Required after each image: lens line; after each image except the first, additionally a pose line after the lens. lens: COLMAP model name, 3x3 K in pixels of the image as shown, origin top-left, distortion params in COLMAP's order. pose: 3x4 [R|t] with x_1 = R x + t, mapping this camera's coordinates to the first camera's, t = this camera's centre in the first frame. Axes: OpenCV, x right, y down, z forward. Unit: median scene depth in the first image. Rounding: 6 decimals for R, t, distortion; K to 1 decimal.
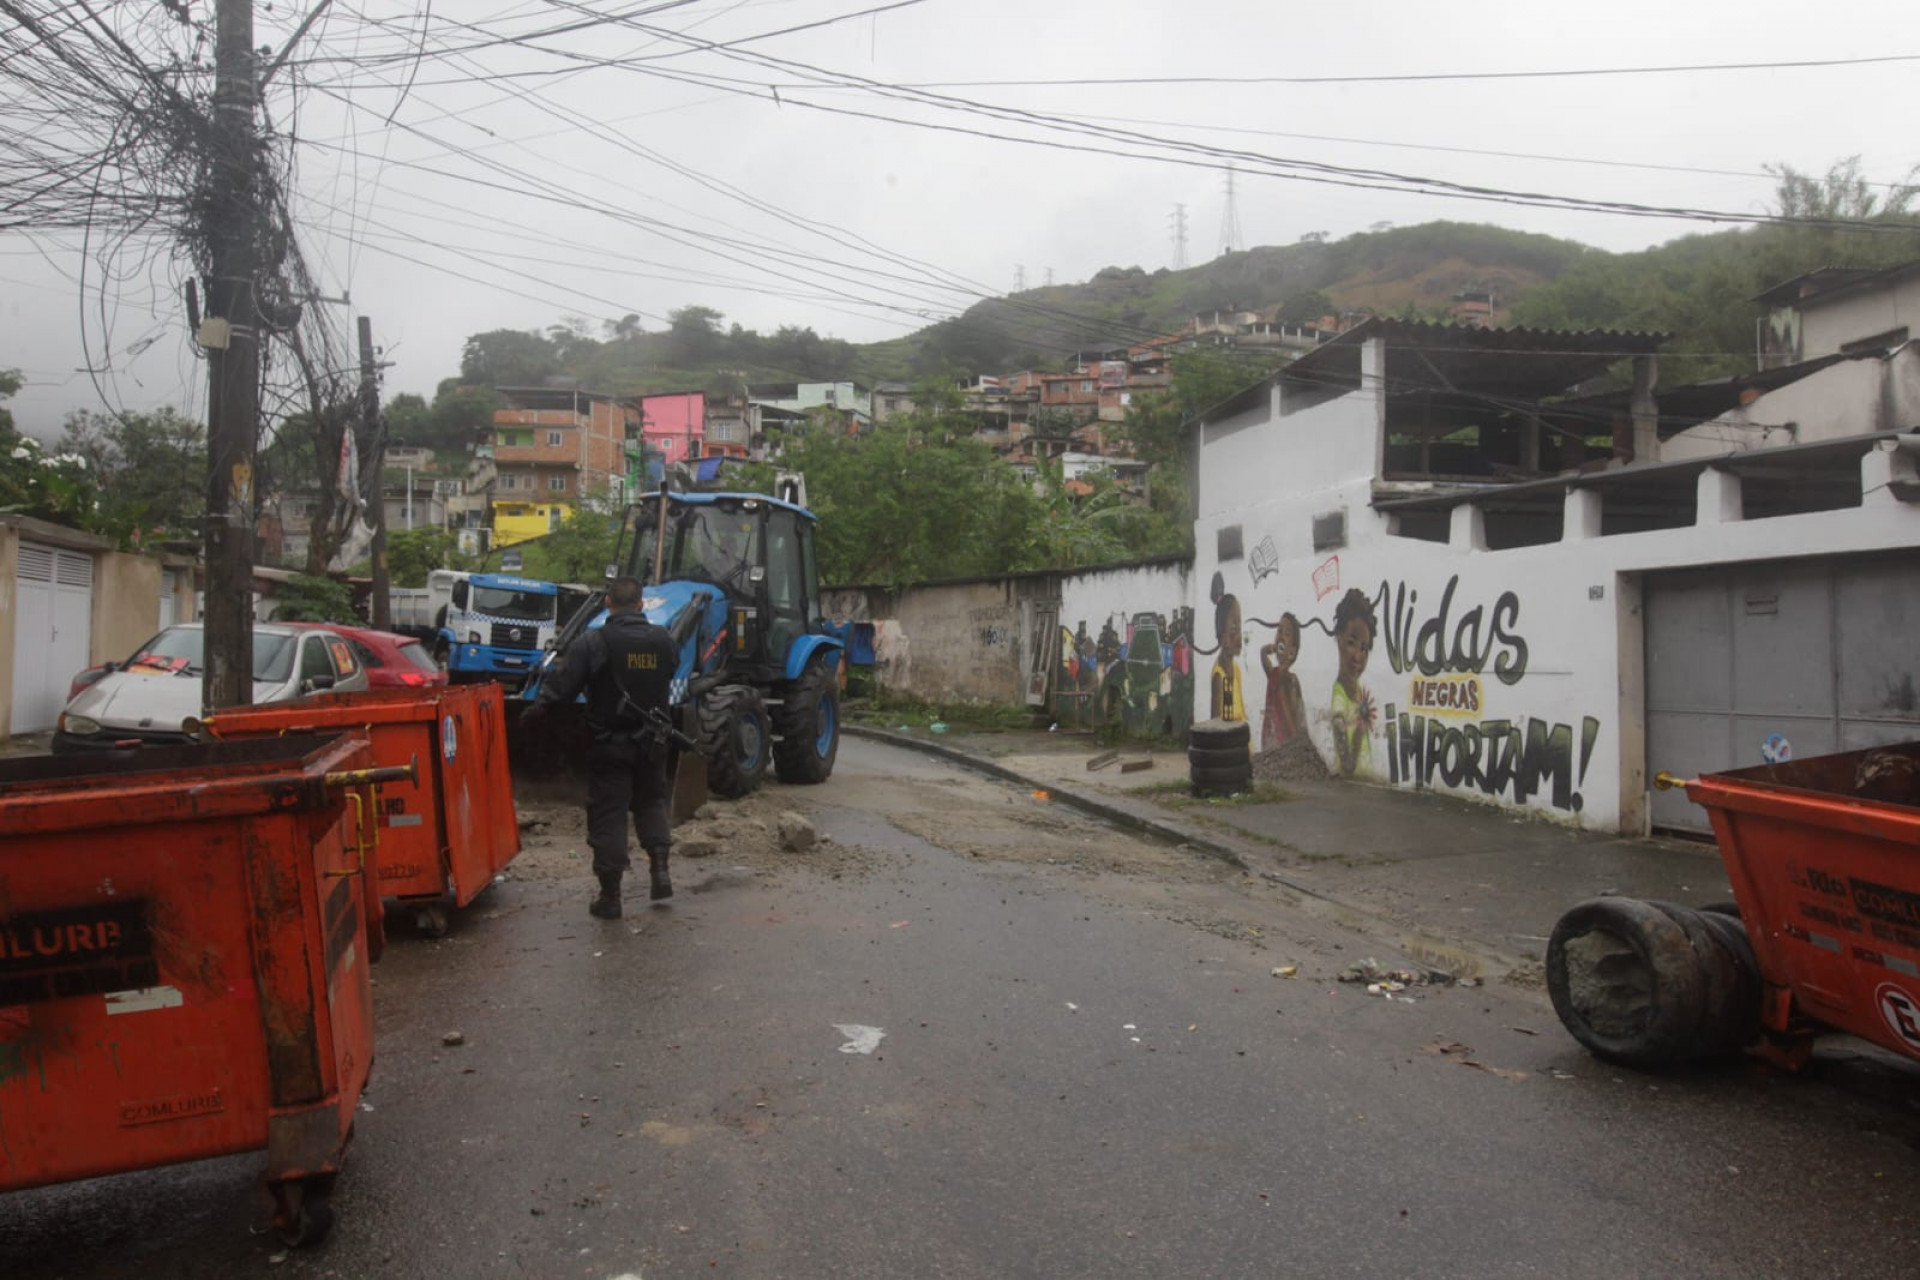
lens RADIAL K [[1385.8, 0, 970.5], [0, 1385.8, 637.9], [0, 0, 1]] dist [-0.075431, 0.077107]
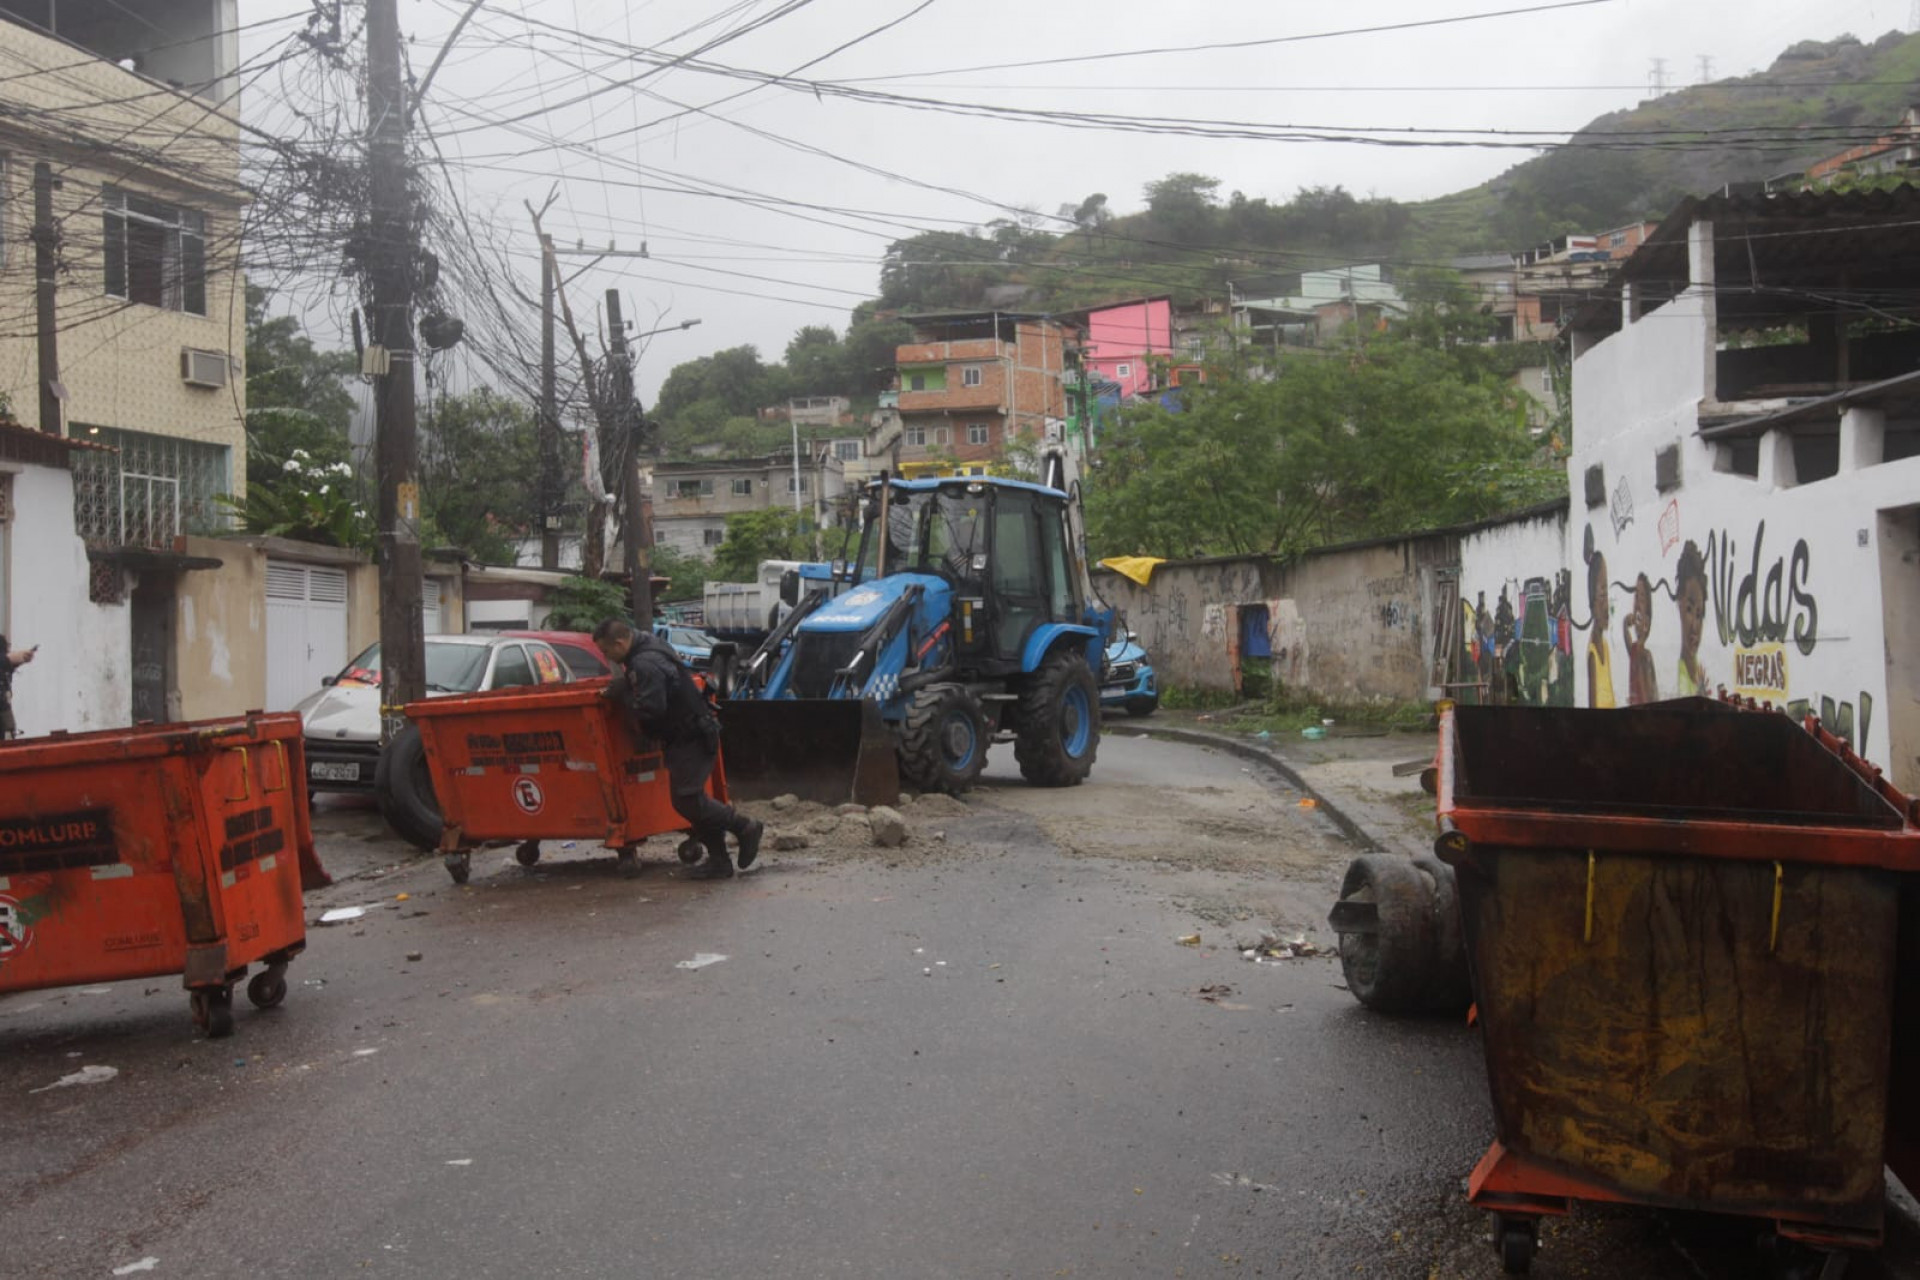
lens RADIAL K [[1941.9, 0, 960.9], [0, 1941.9, 642.2], [0, 0, 1]] dist [-0.029099, 0.083486]
pose [[0.945514, -0.034455, -0.323755, 0.119317], [0.037127, 0.999308, 0.002079, 0.002441], [0.323459, -0.013986, 0.946139, -0.092813]]
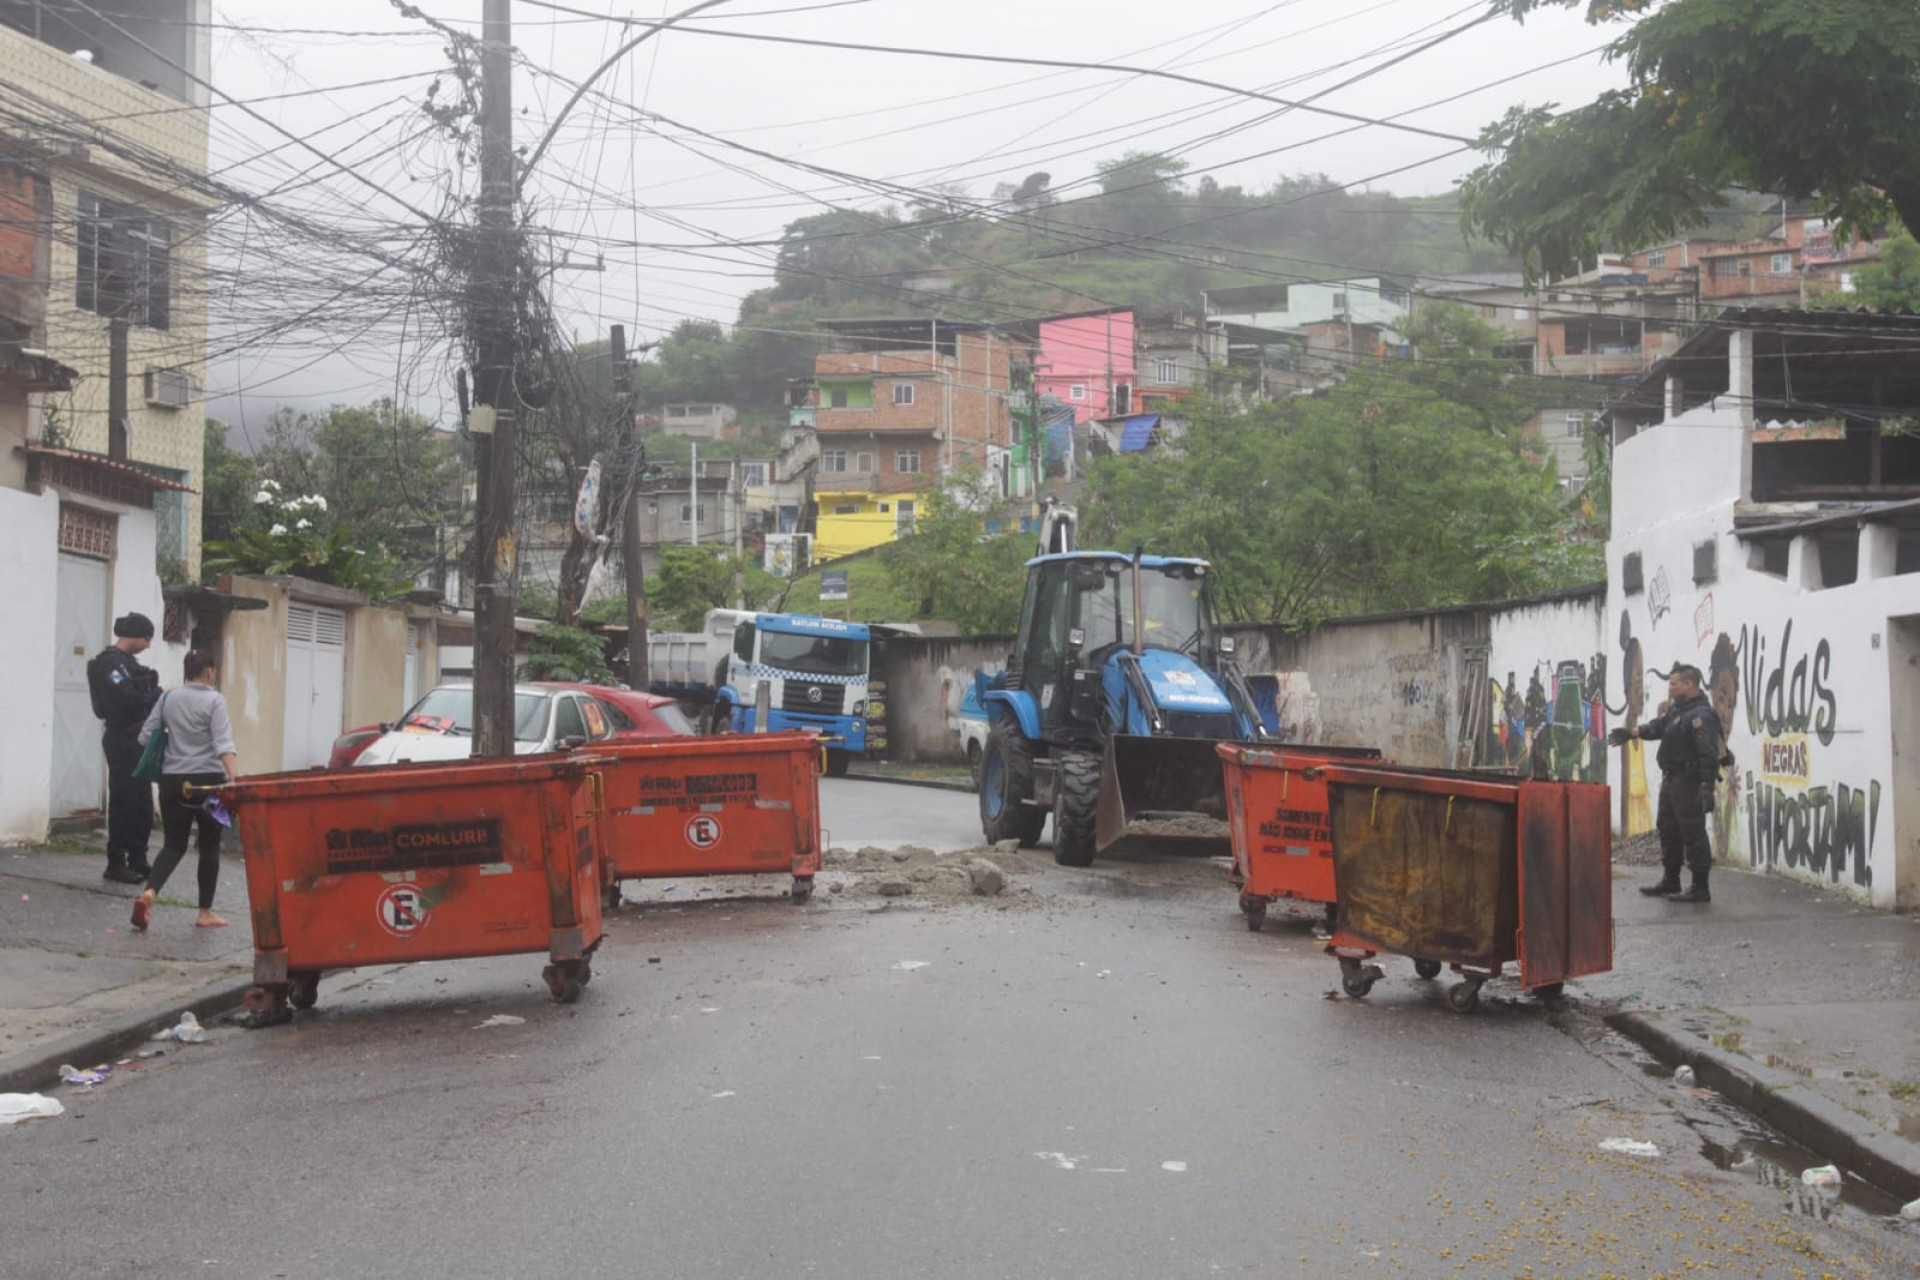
lens RADIAL K [[2380.9, 0, 954.0], [0, 2380.9, 642.5], [0, 0, 1]] dist [0.012672, 0.039610]
pose [[0.959878, -0.011428, -0.280185, 0.116992], [0.004958, 0.999705, -0.023791, 0.000865], [0.280374, 0.021448, 0.959651, -0.247677]]
